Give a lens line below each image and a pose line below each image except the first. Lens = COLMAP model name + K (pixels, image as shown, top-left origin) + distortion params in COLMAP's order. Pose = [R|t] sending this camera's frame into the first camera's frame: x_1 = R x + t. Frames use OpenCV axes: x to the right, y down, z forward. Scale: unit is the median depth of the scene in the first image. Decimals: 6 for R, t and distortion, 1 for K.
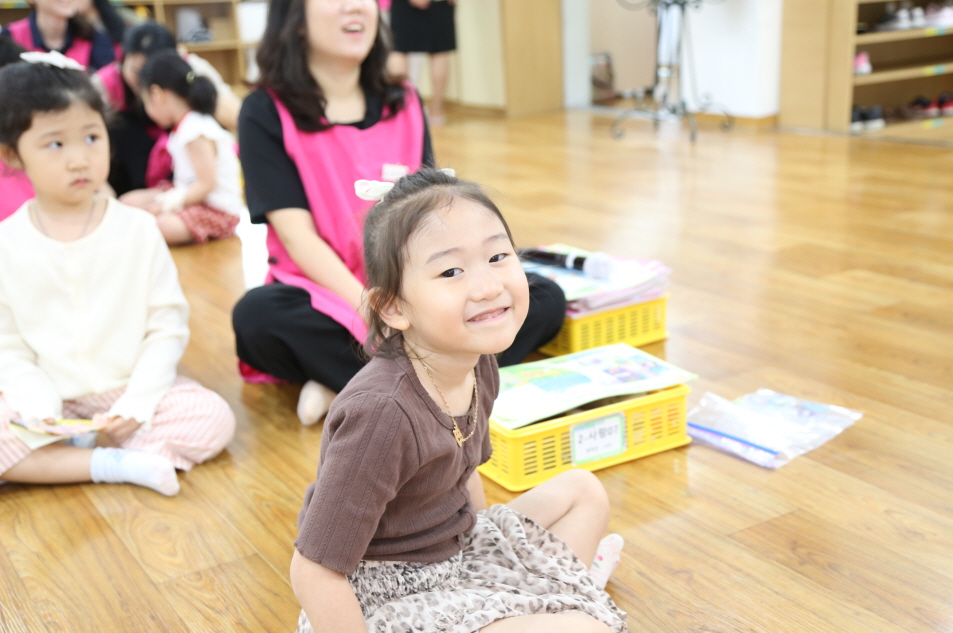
lens RADIAL K [[1200.8, 0, 476.5], [0, 1200.8, 316.5], [0, 0, 1]] dist [0.160064, 0.026126]
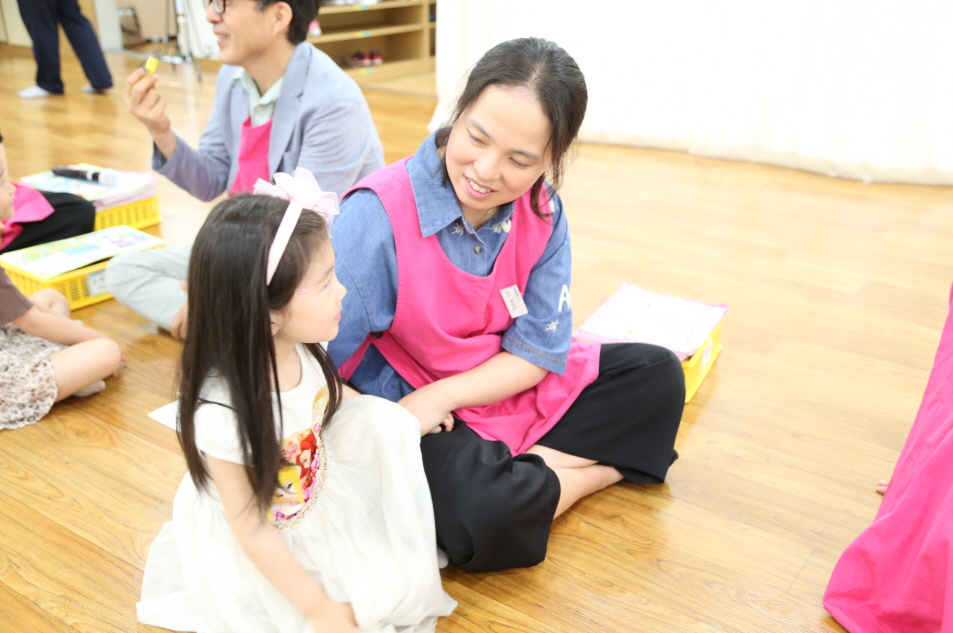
lens RADIAL K [[973.2, 0, 476.5], [0, 973.2, 316.5], [0, 0, 1]] dist [0.050350, 0.005364]
pose [[0.918221, -0.095950, 0.384271, 0.032591], [0.054461, 0.991583, 0.117458, 0.012290], [-0.392307, -0.086925, 0.915718, -0.359065]]
